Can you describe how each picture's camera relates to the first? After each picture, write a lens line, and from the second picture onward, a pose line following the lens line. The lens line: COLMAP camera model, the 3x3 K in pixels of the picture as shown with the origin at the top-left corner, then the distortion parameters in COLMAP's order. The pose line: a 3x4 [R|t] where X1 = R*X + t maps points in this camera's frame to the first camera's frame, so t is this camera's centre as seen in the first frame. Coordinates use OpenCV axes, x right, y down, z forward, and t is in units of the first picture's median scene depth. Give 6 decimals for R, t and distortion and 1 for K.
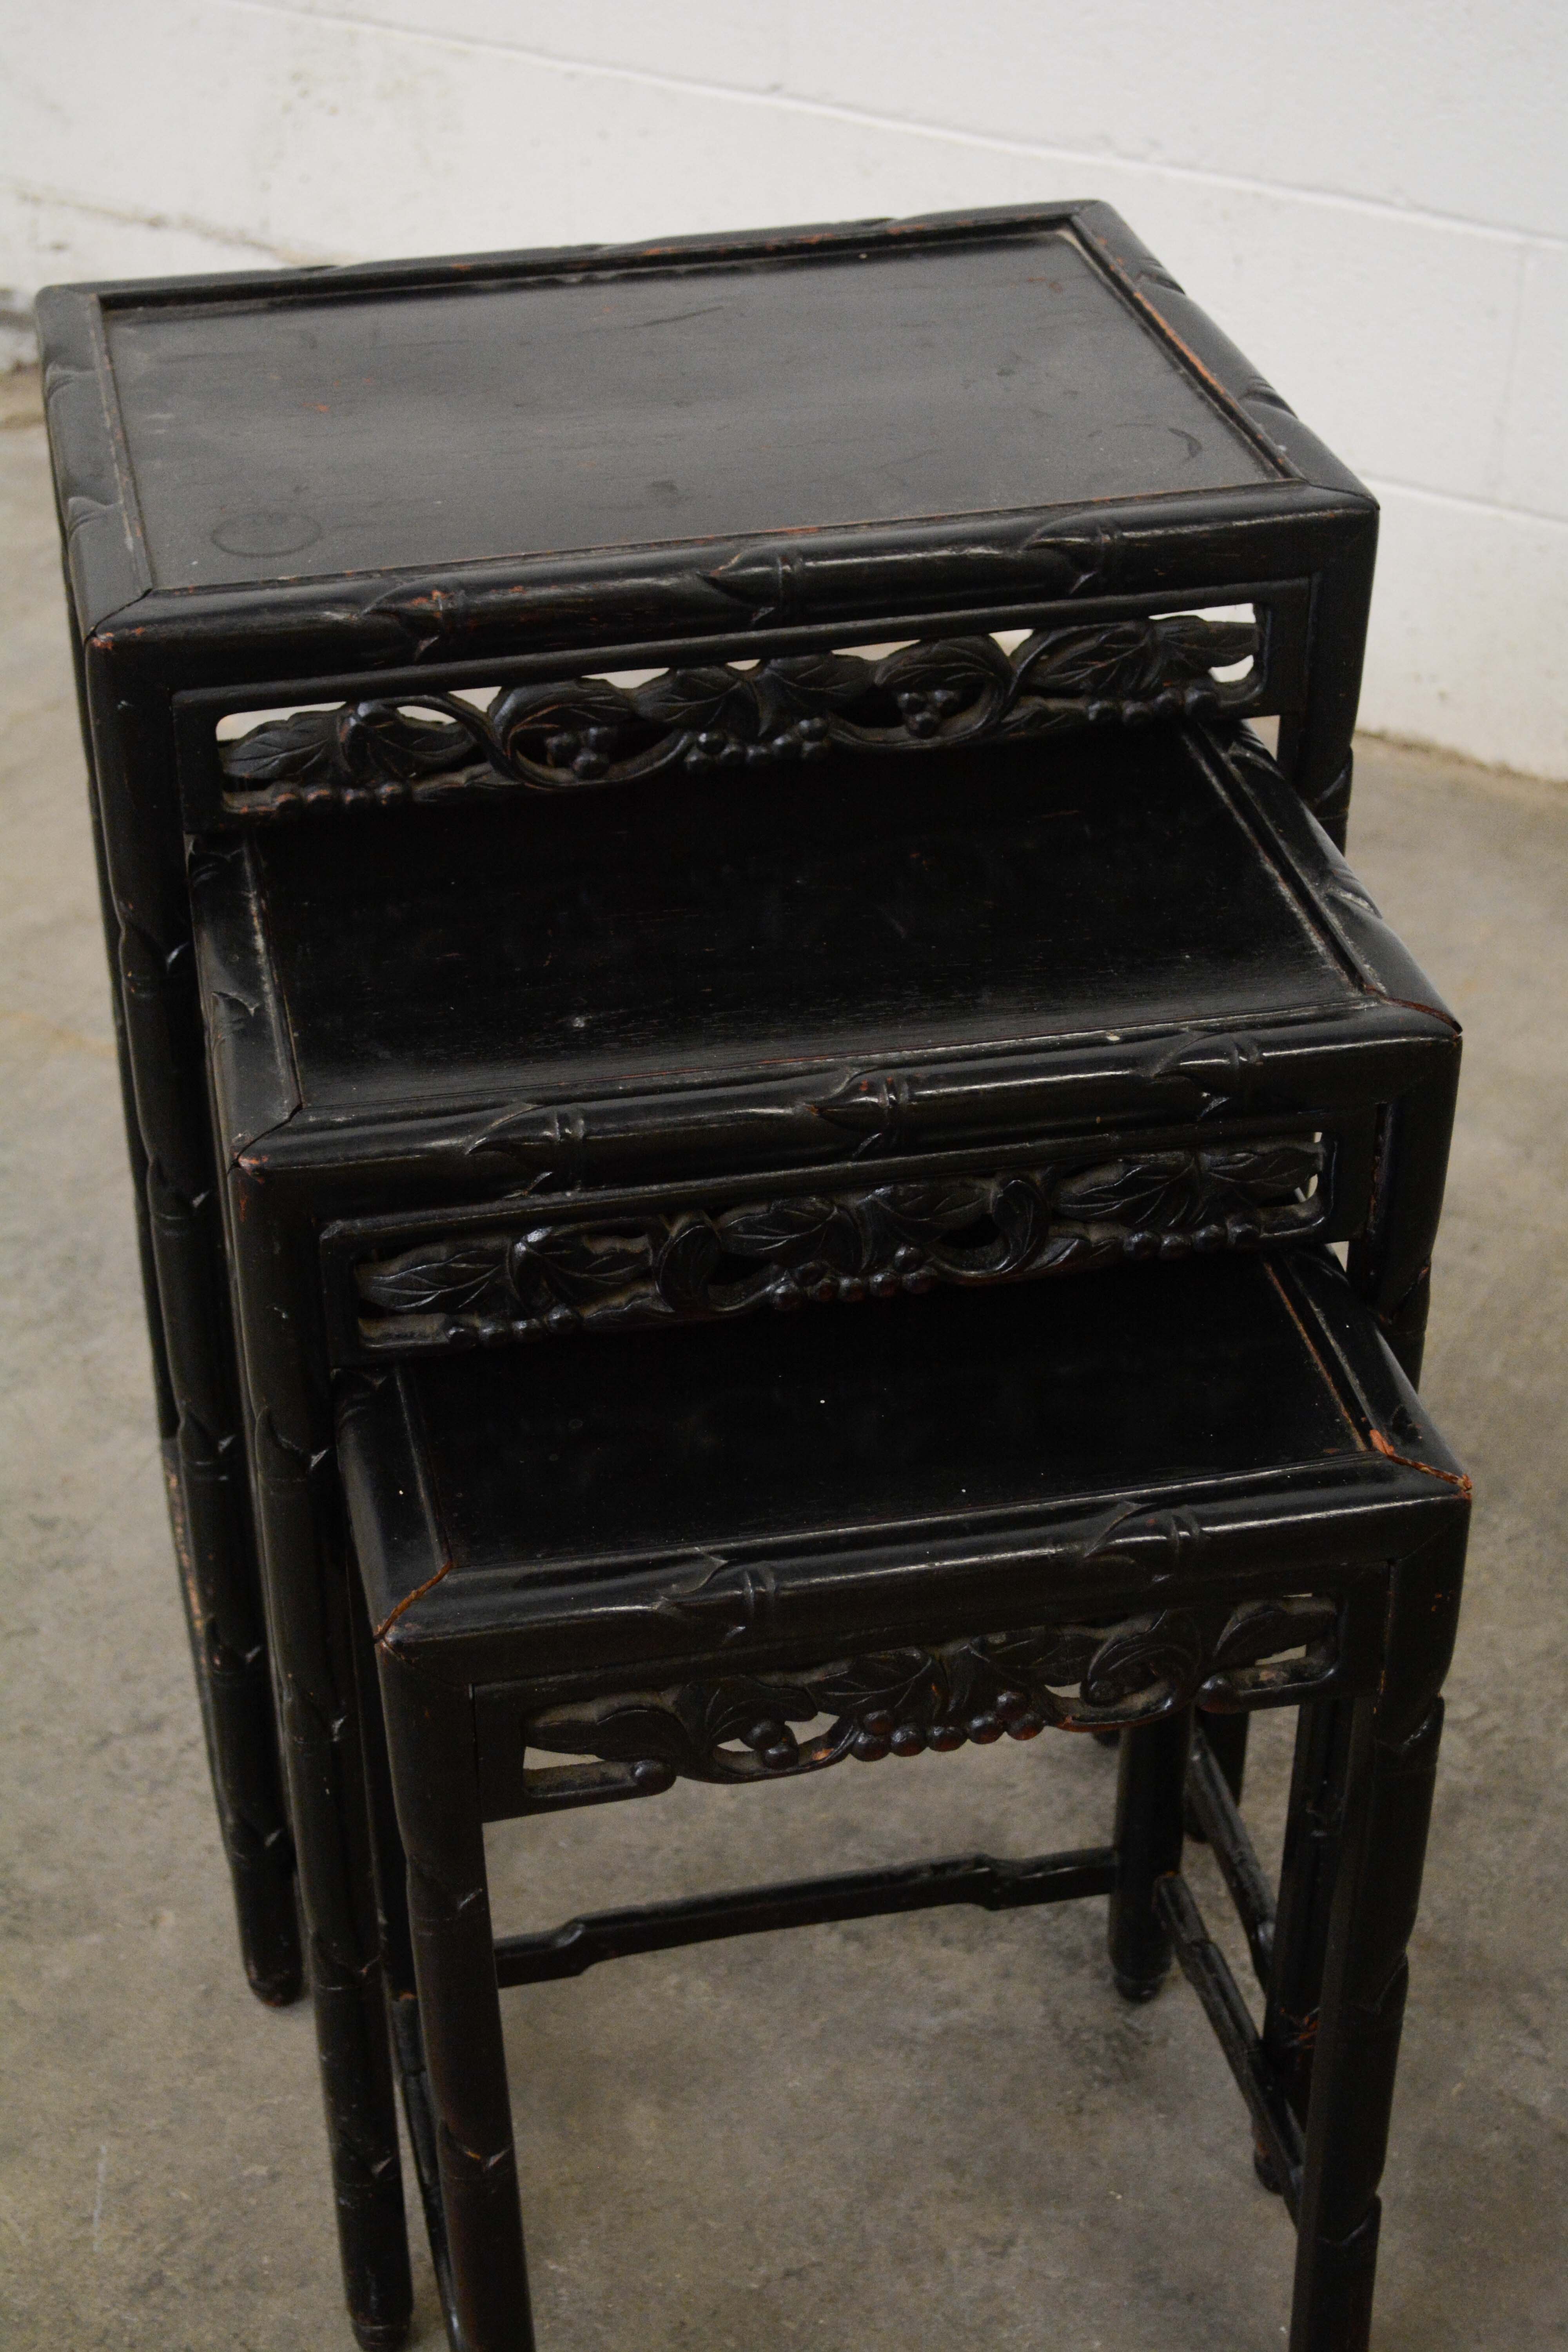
lens RADIAL K [[3444.0, 0, 716.9], [0, 3444.0, 1207.6], [0, 0, 1]] dist [-0.009675, 0.000000]
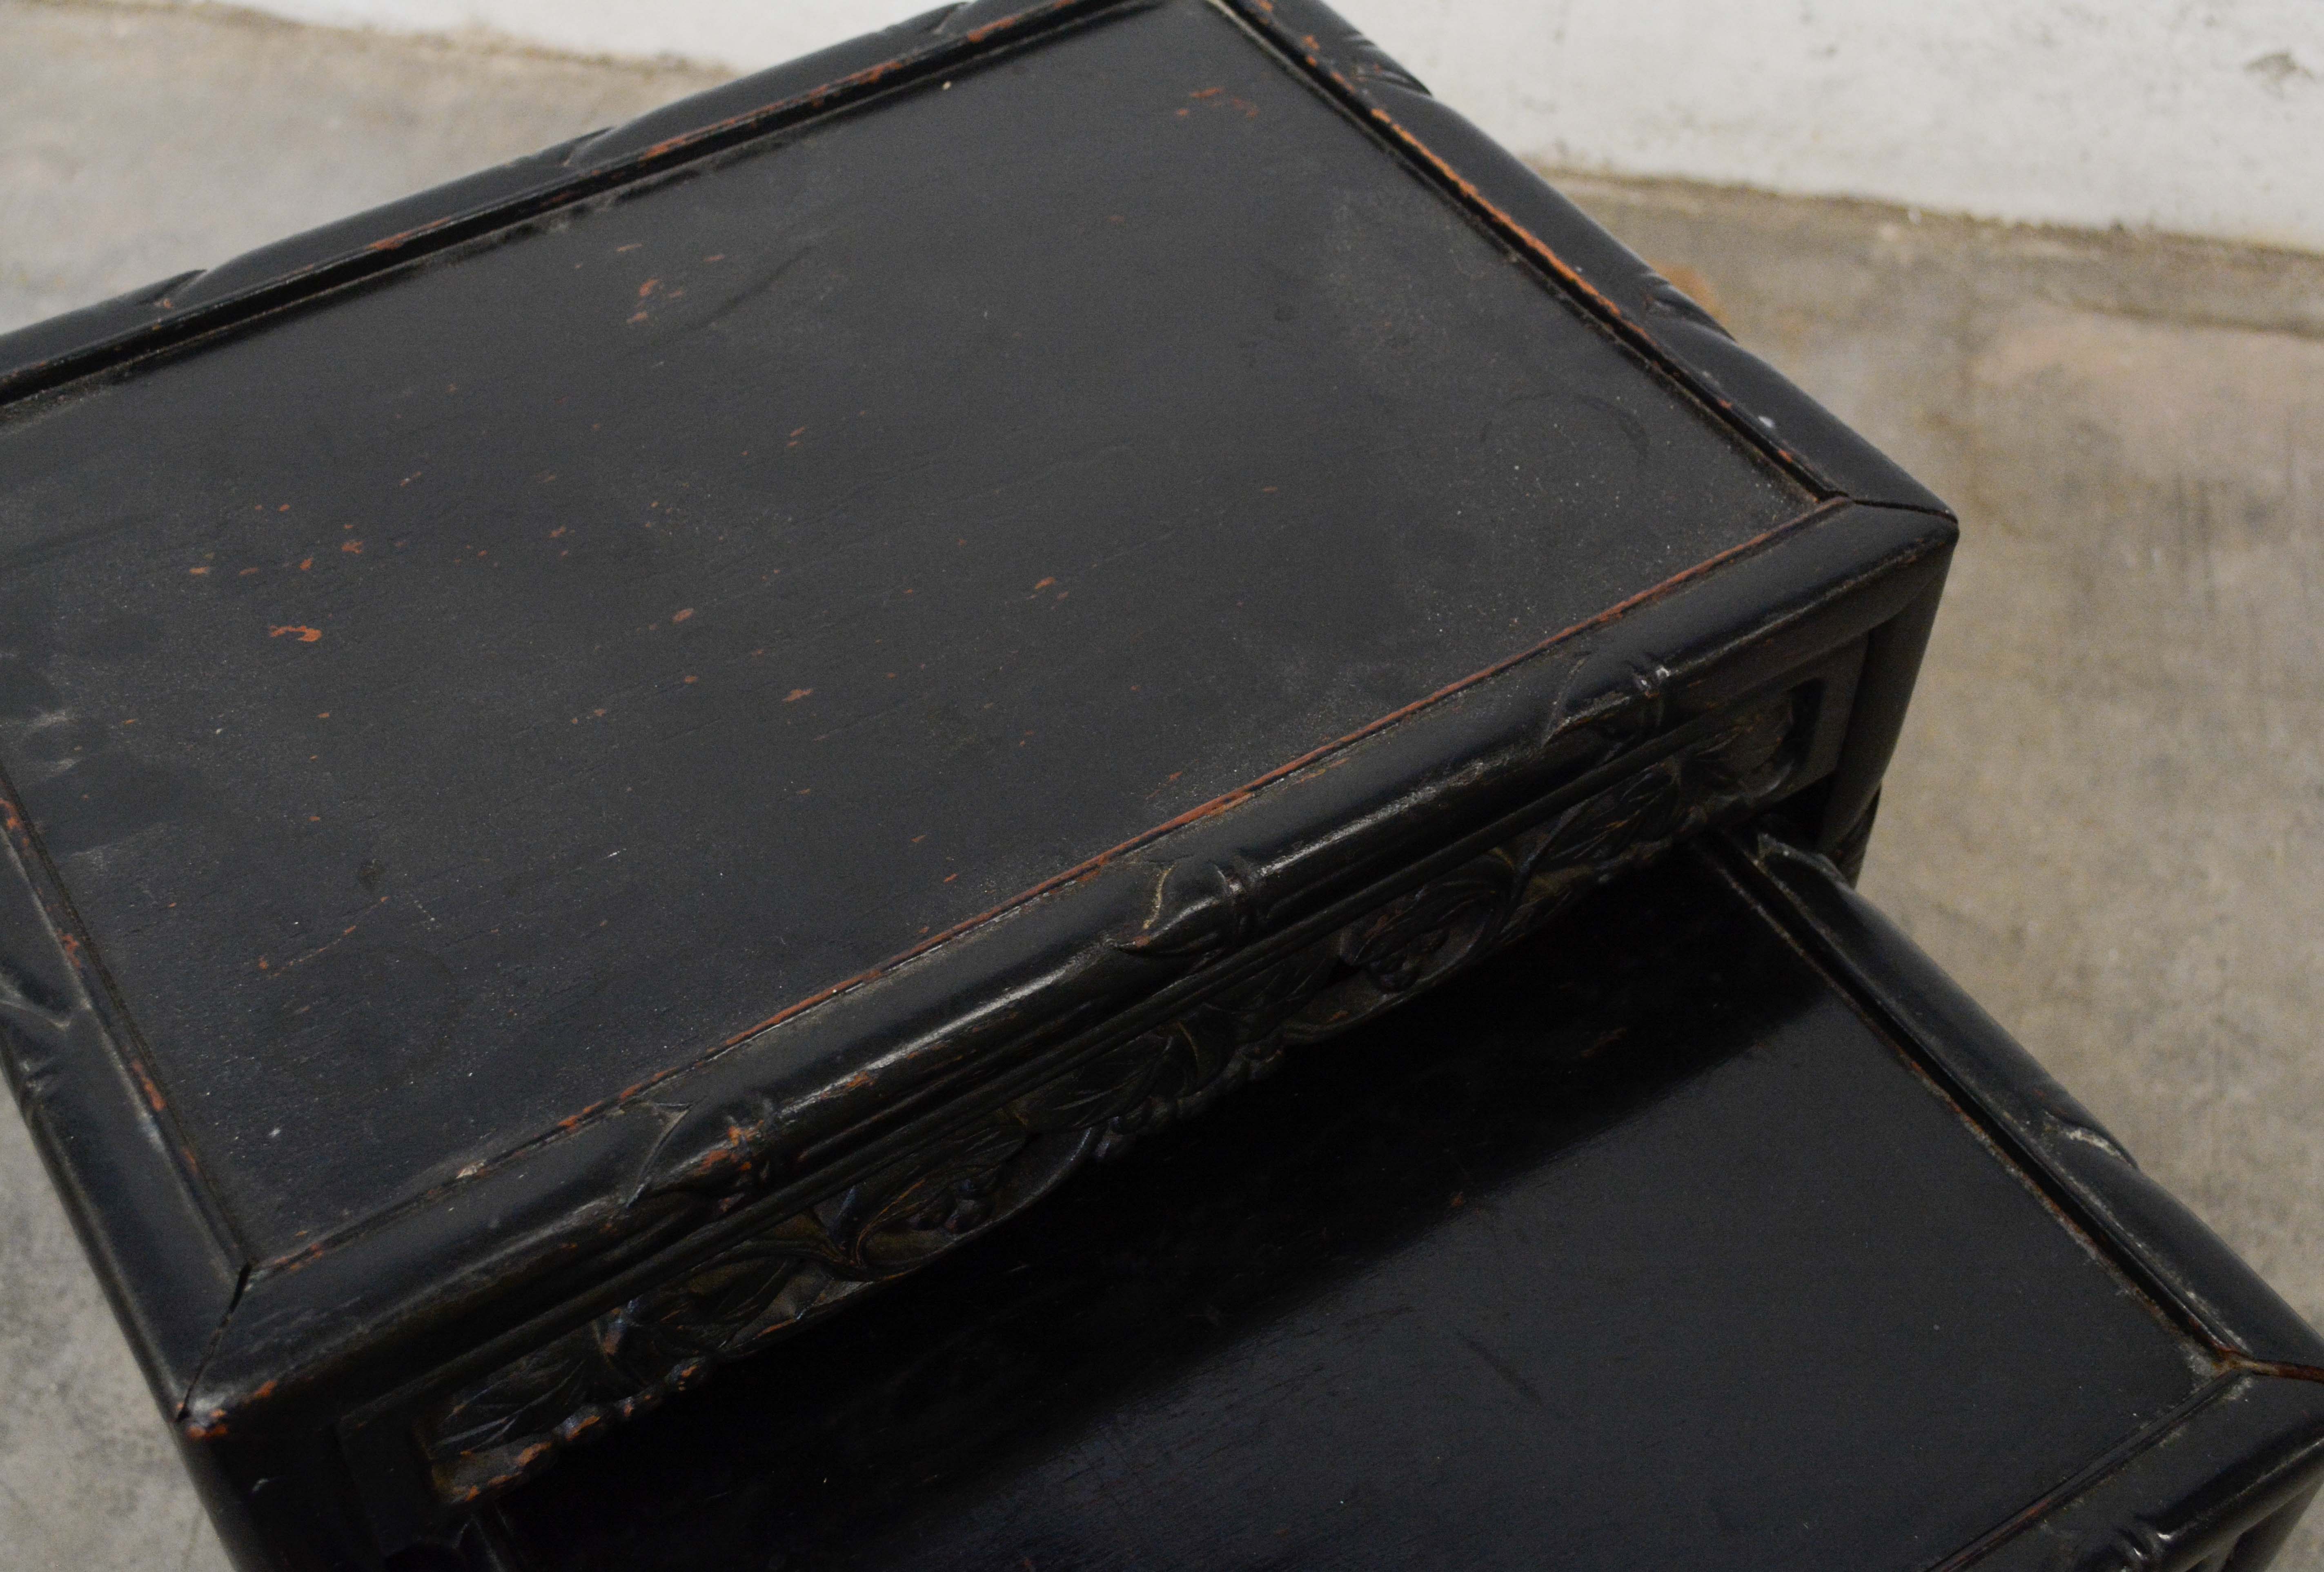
lens RADIAL K [[2864.3, 0, 1170.2], [0, 2864.3, 777.8], [0, 0, 1]] dist [-0.038412, 0.000000]
pose [[0.932447, -0.257949, 0.252992, -0.119477], [0.197497, 0.950233, 0.240939, -0.338755], [-0.302551, -0.174697, 0.936986, 0.523329]]
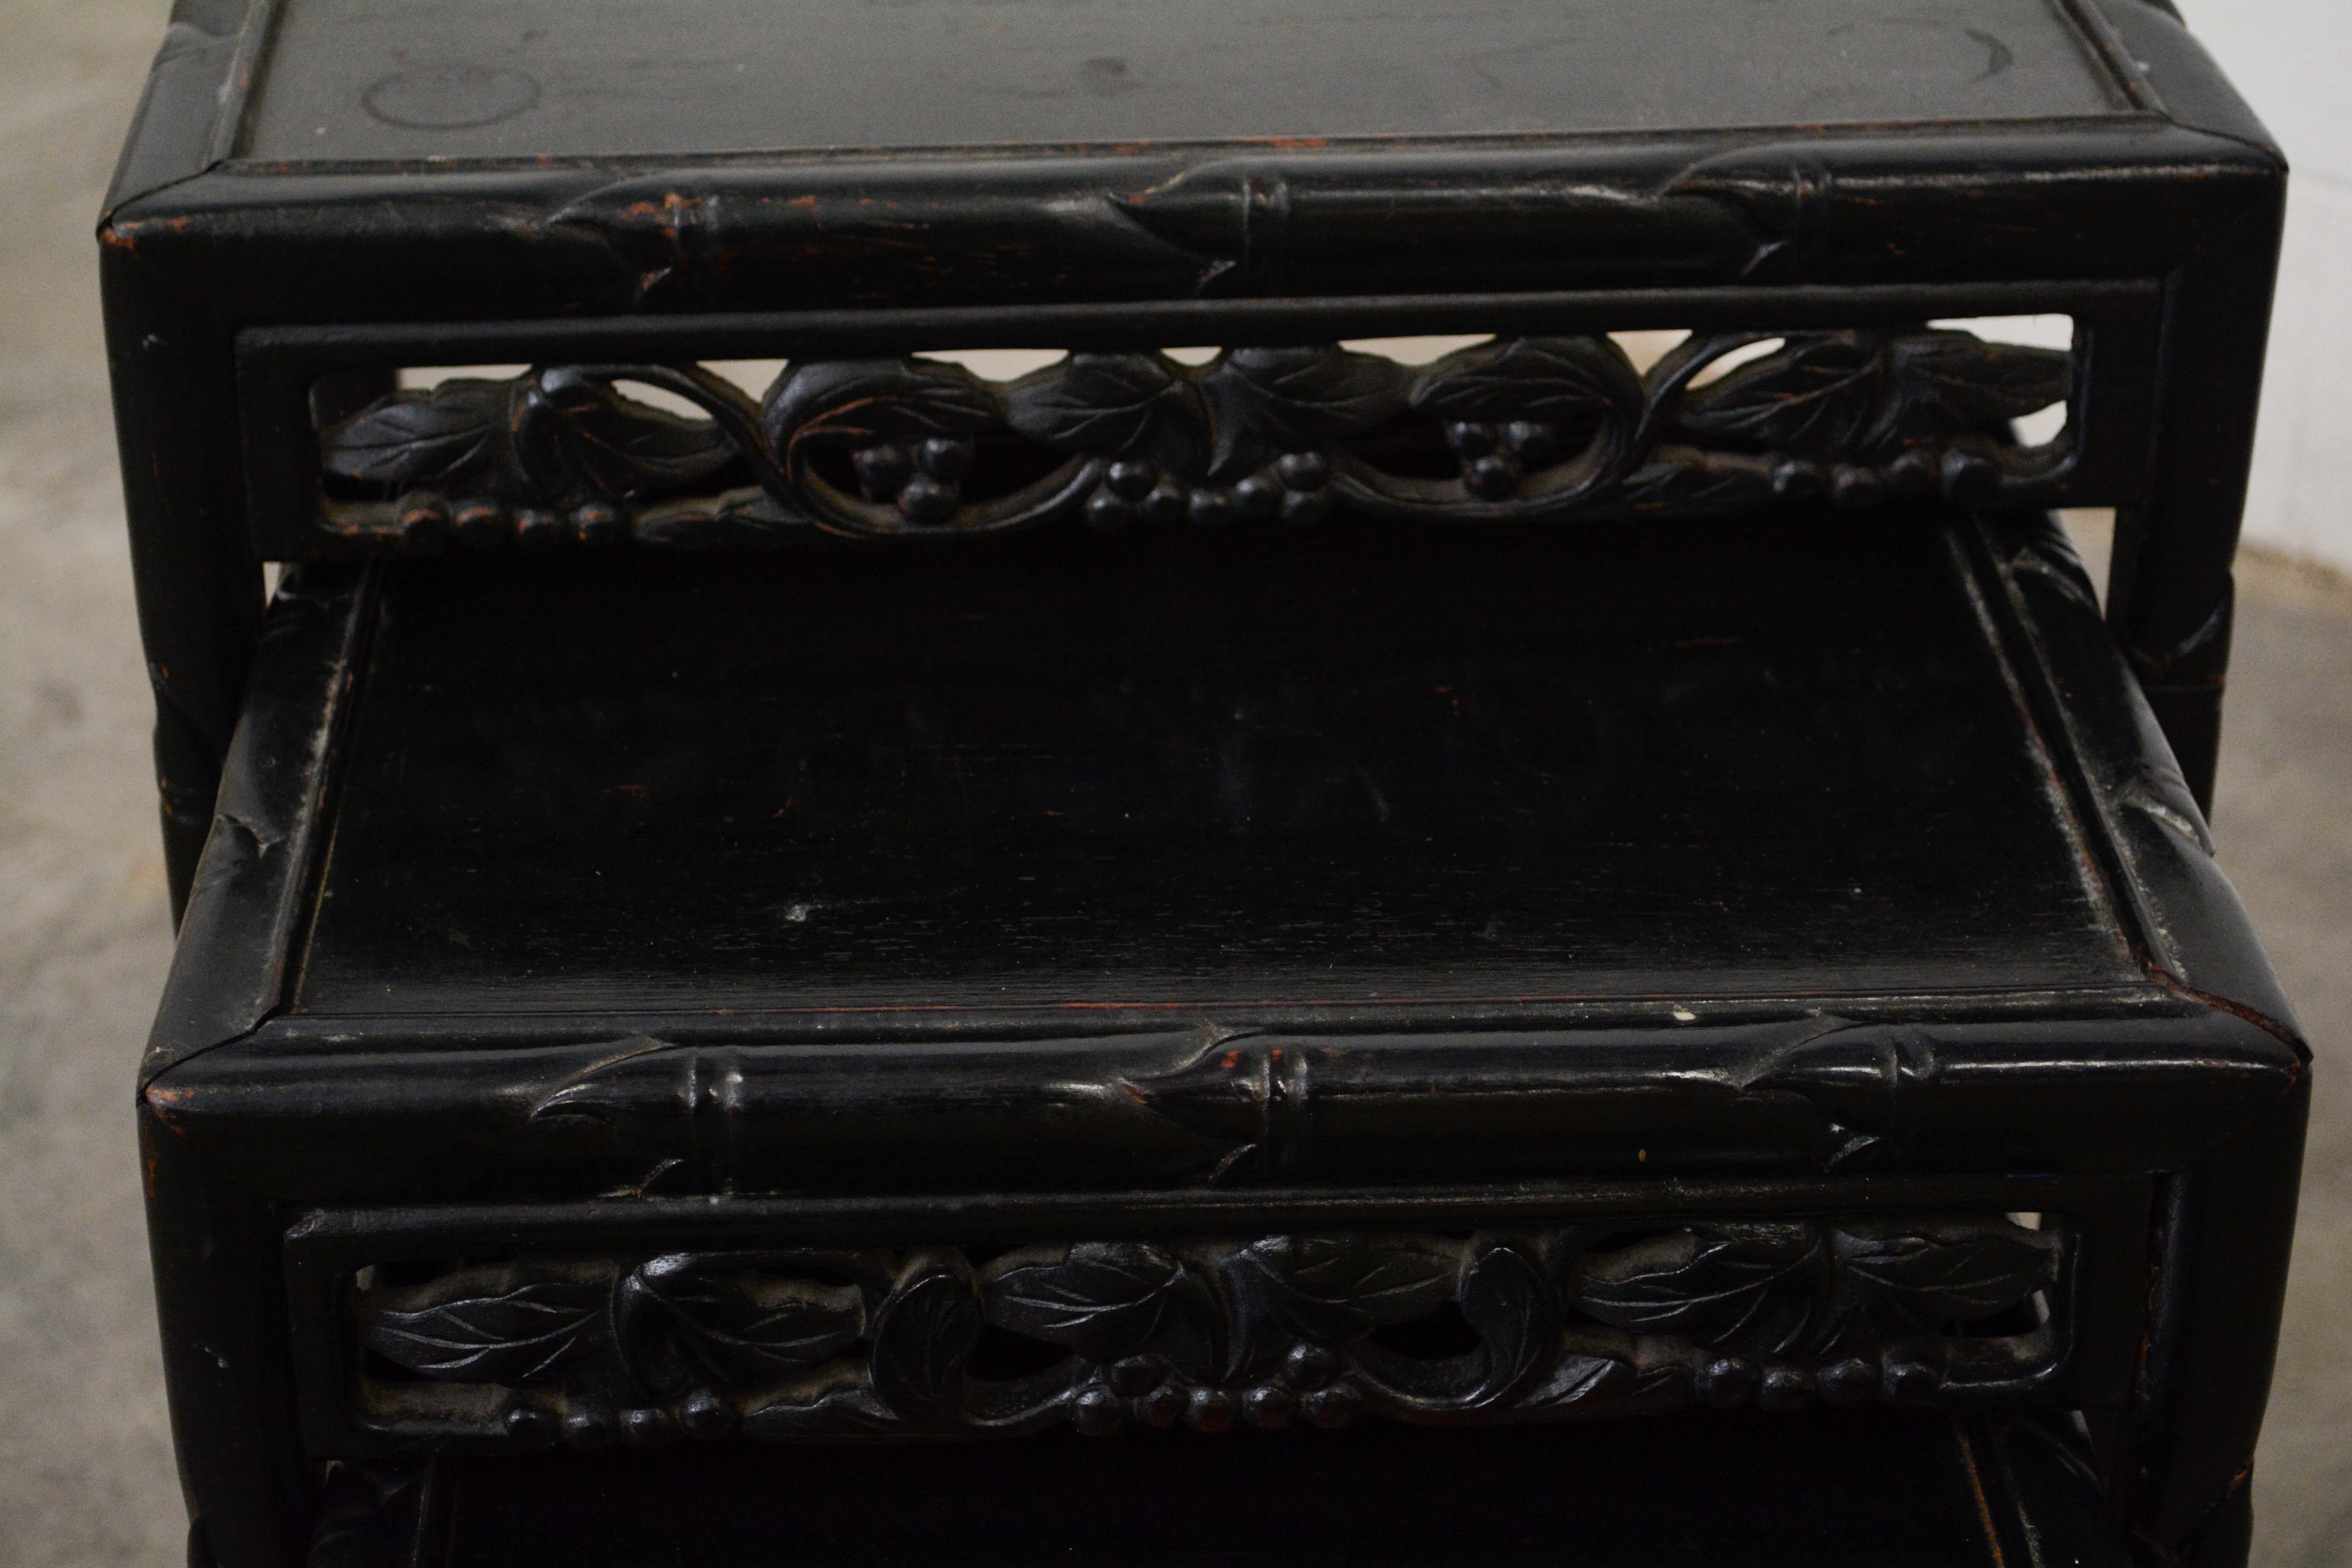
lens RADIAL K [[4674.7, 0, 1166.2], [0, 4674.7, 785.7], [0, 0, 1]] dist [0.044750, 0.000000]
pose [[0.988344, 0.079686, -0.129715, 0.120689], [-0.091793, 0.991685, -0.090195, -0.008411], [0.121449, 0.101051, 0.987441, 0.202214]]
